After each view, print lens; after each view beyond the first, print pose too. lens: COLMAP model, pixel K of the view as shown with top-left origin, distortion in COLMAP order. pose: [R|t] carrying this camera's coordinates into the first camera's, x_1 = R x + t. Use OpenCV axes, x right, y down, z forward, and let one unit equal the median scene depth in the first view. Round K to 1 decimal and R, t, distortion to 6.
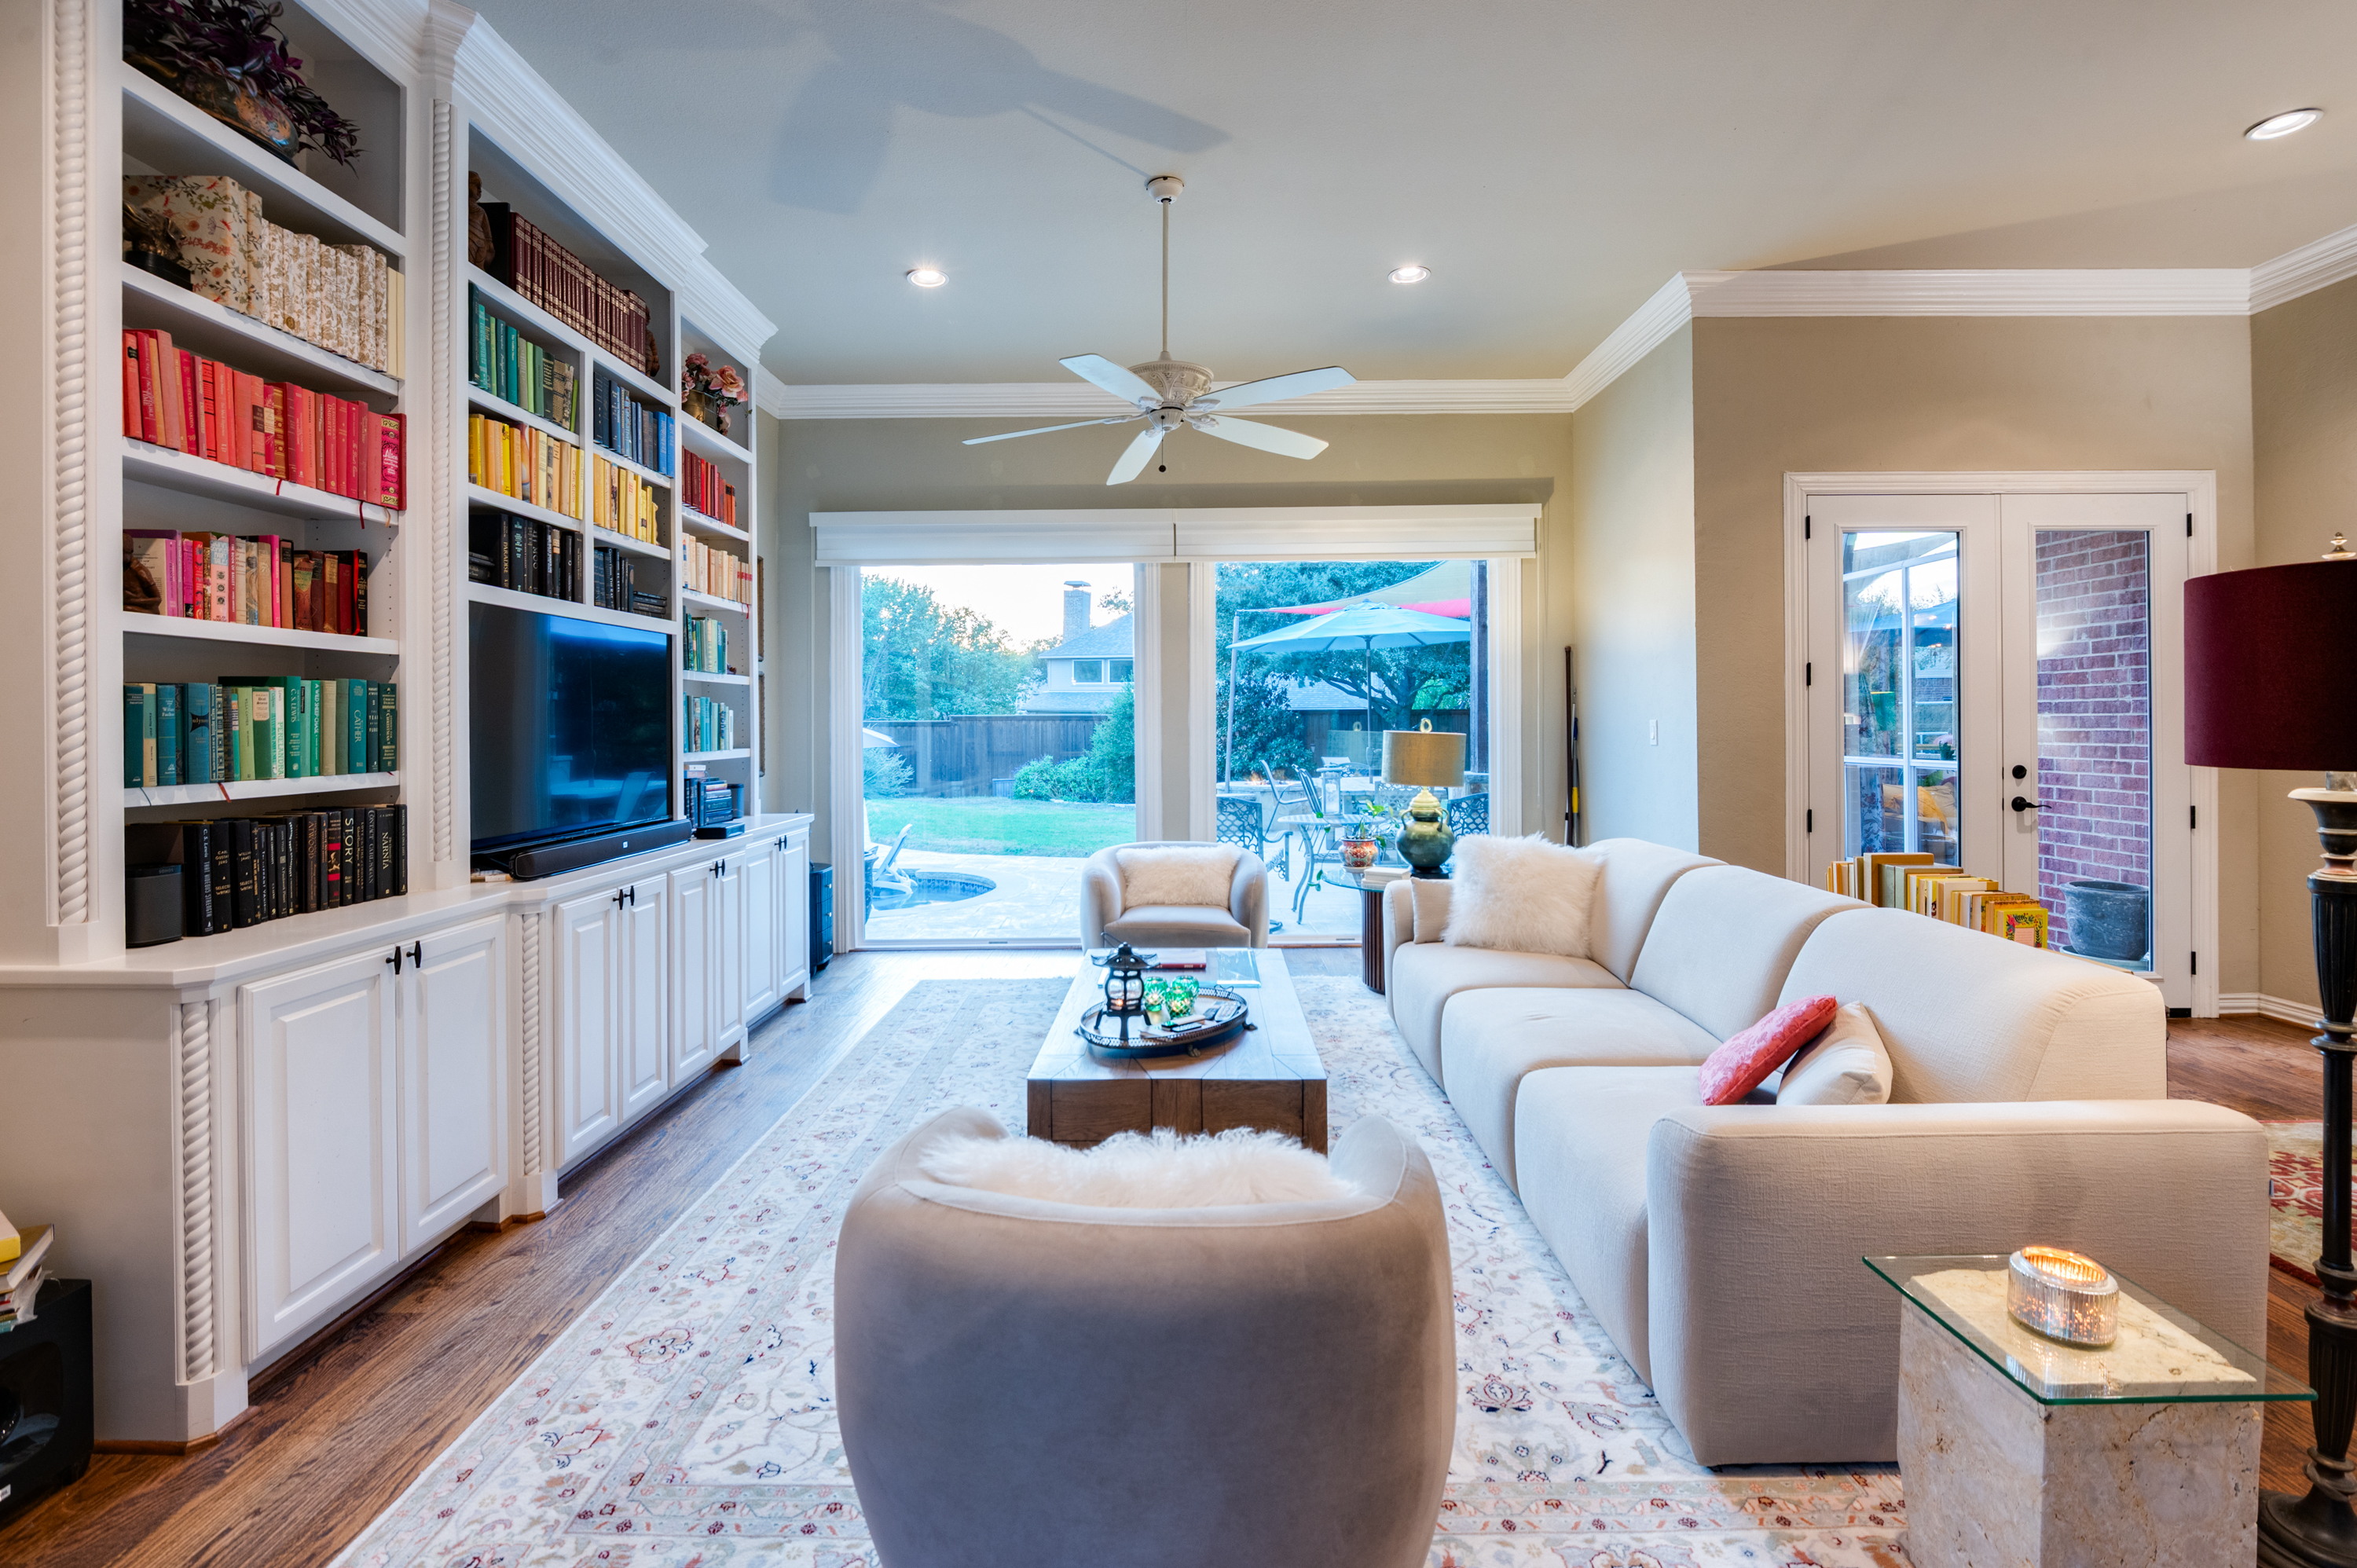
lens RADIAL K [[1085.8, 0, 1179.3], [0, 1085.8, 723.4], [0, 0, 1]] dist [-0.019380, -0.000473]
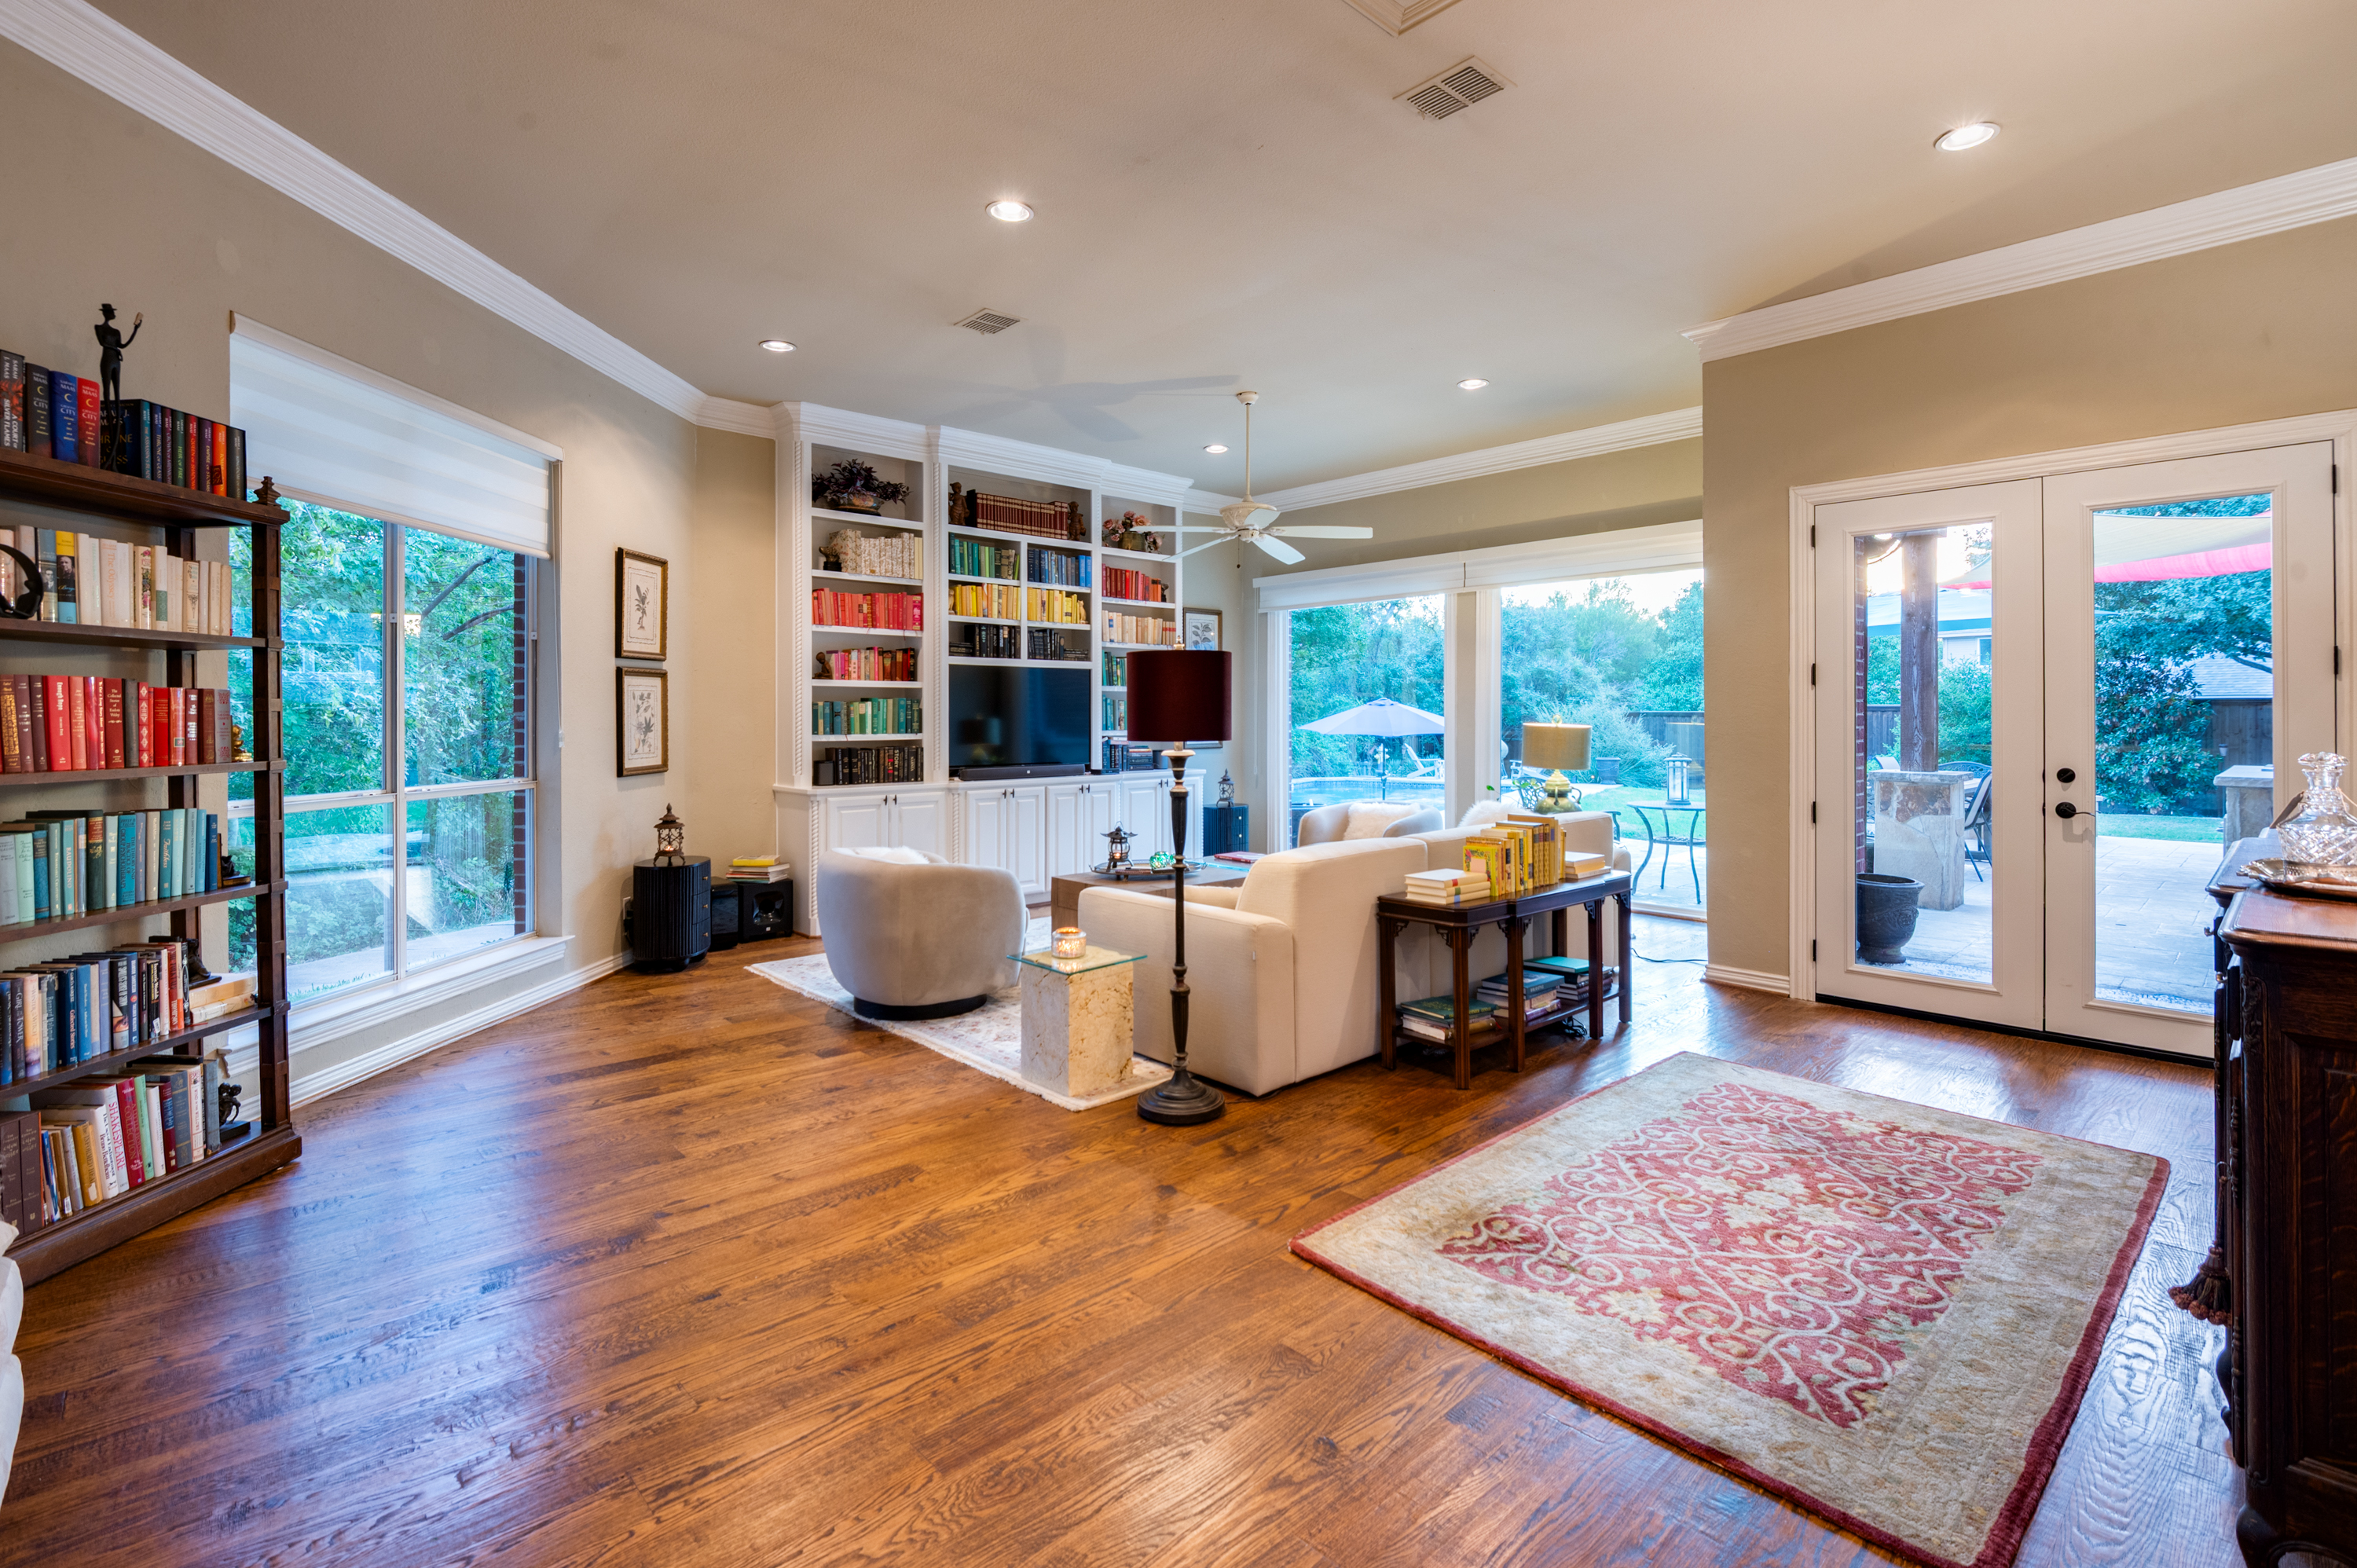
lens RADIAL K [[1079.5, 0, 1172.6], [0, 1079.5, 726.8], [0, 0, 1]] dist [-0.004322, -0.000155]
pose [[0.688505, 0.013976, -0.725097, 1.562879], [-0.004044, 0.999873, 0.015432, -0.013484], [0.725221, -0.007693, 0.688474, -0.334575]]
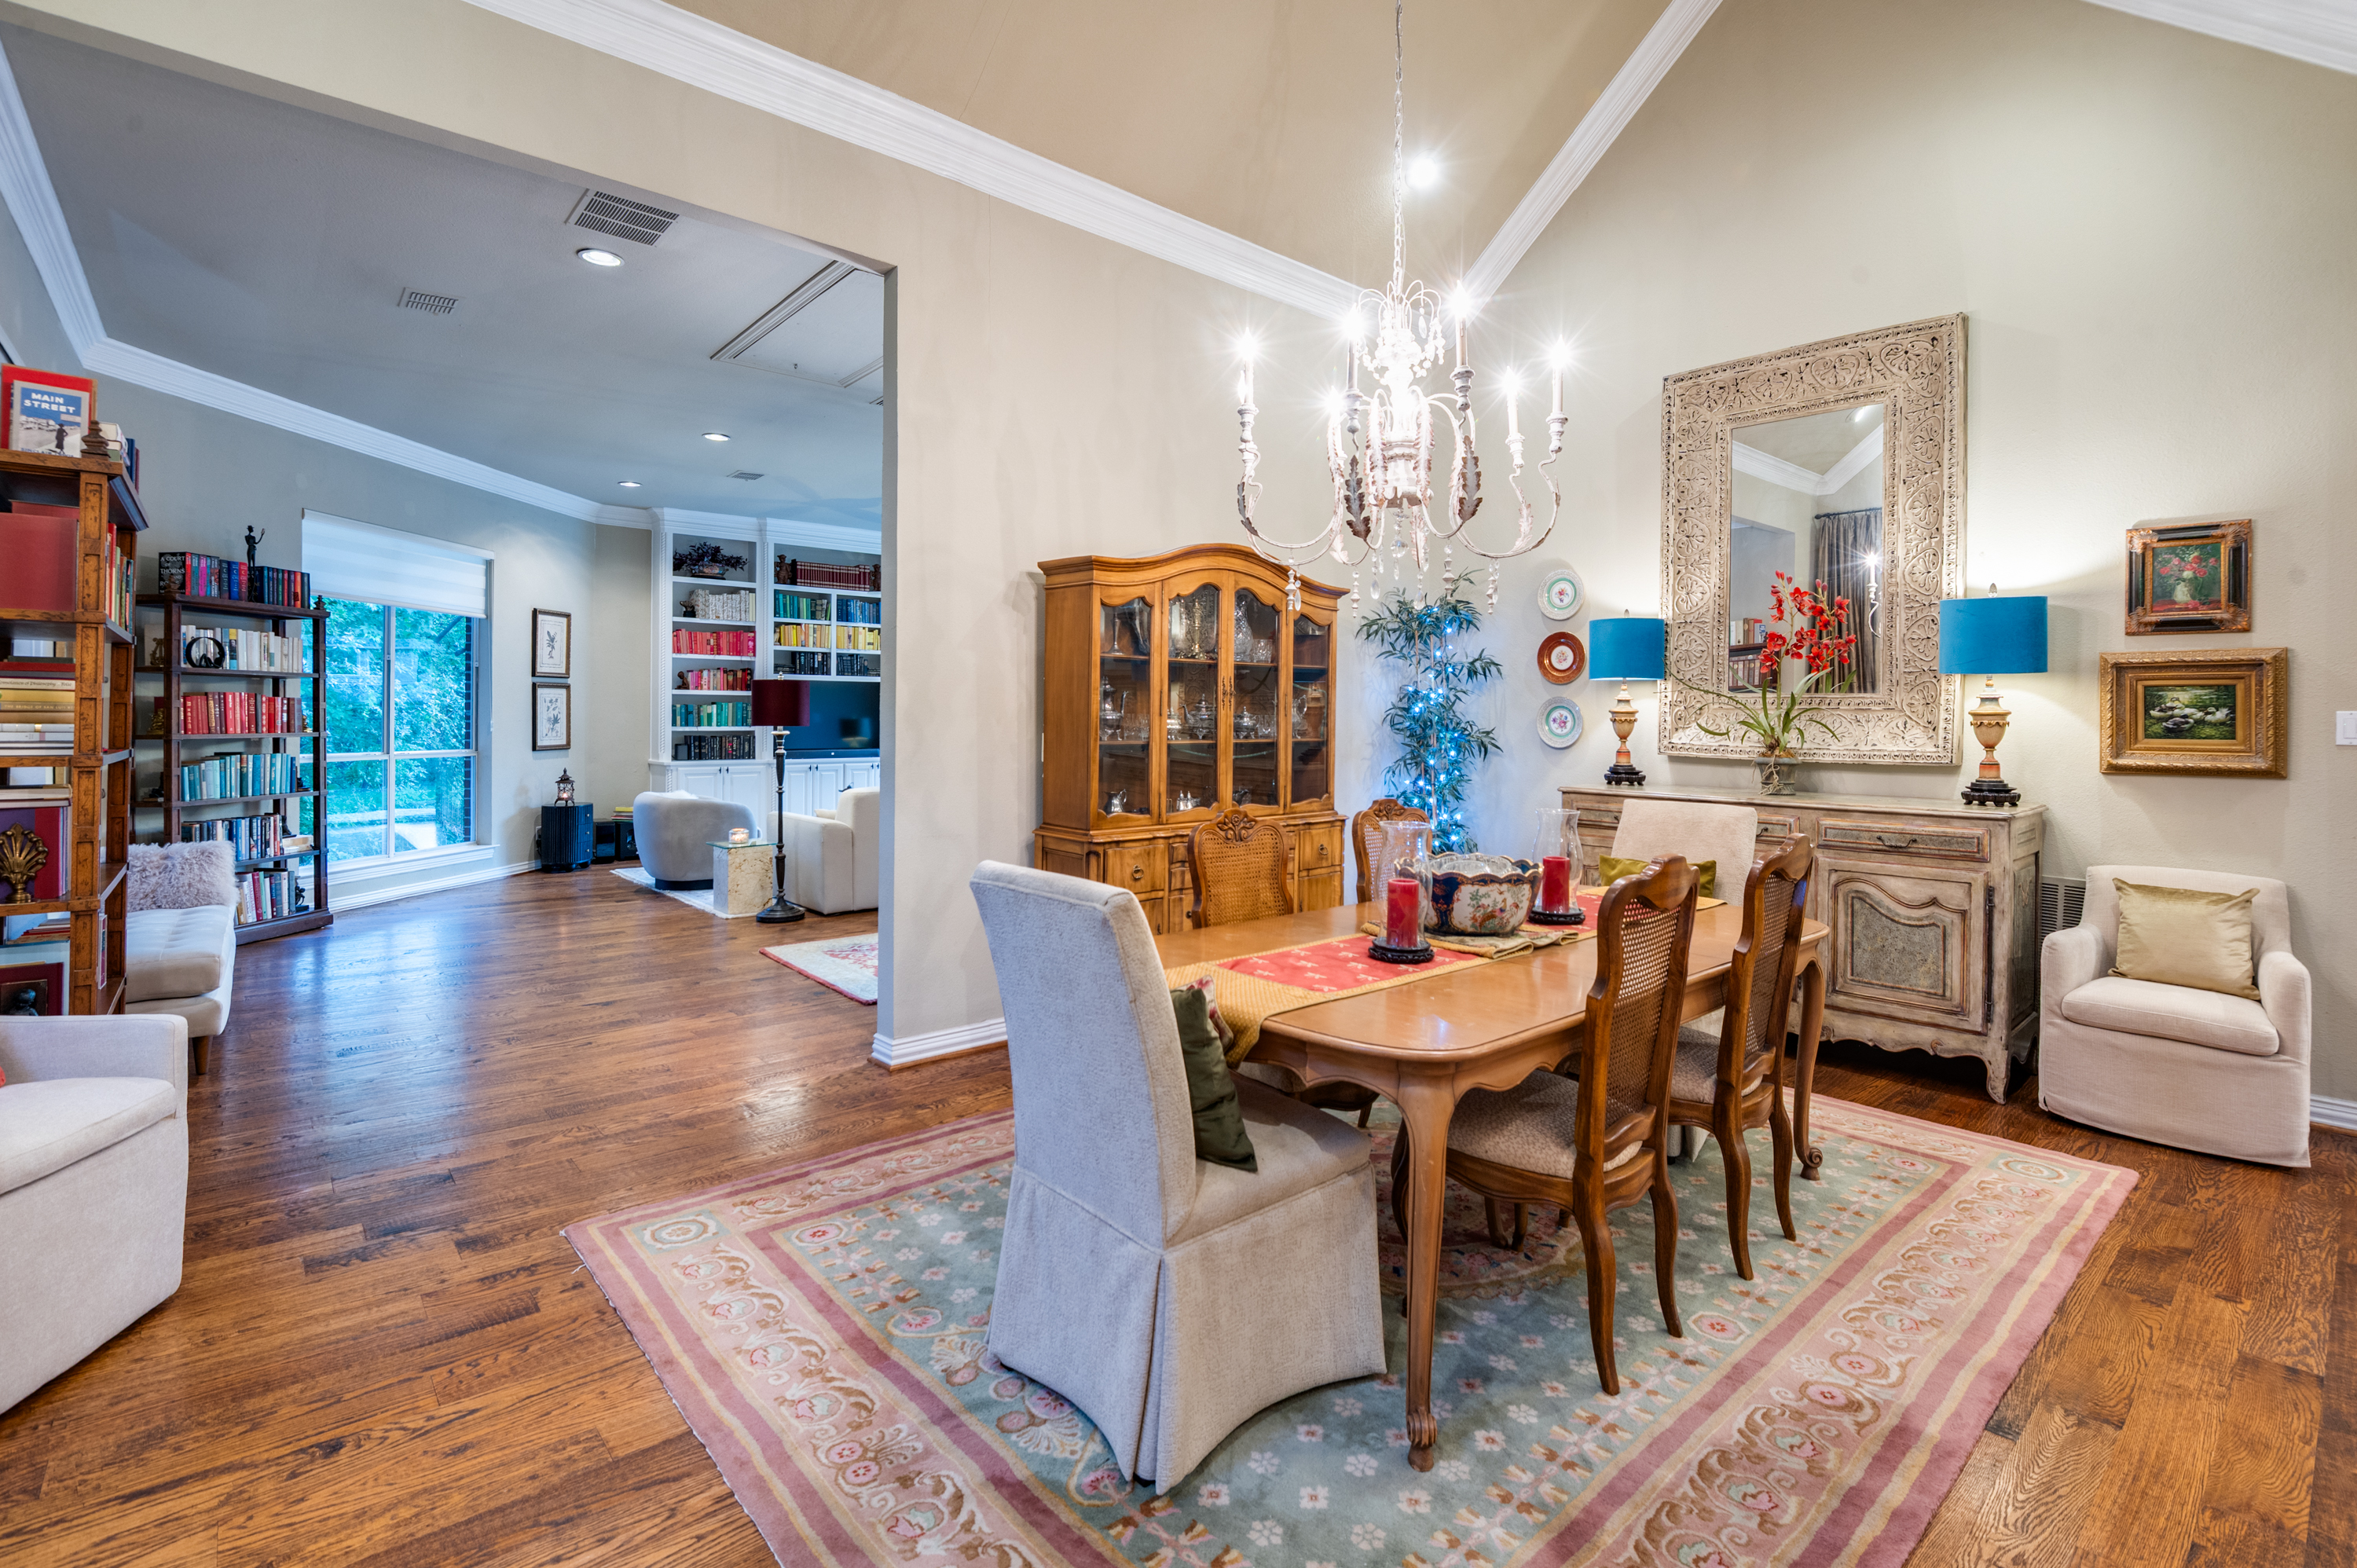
lens RADIAL K [[1079.5, 0, 1172.6], [0, 1079.5, 726.8], [0, 0, 1]] dist [-0.004322, -0.000155]
pose [[0.665193, 0.015247, -0.746516, 3.097085], [-0.009112, 0.999883, 0.012303, -0.014114], [0.746616, -0.001381, 0.665254, -0.418680]]
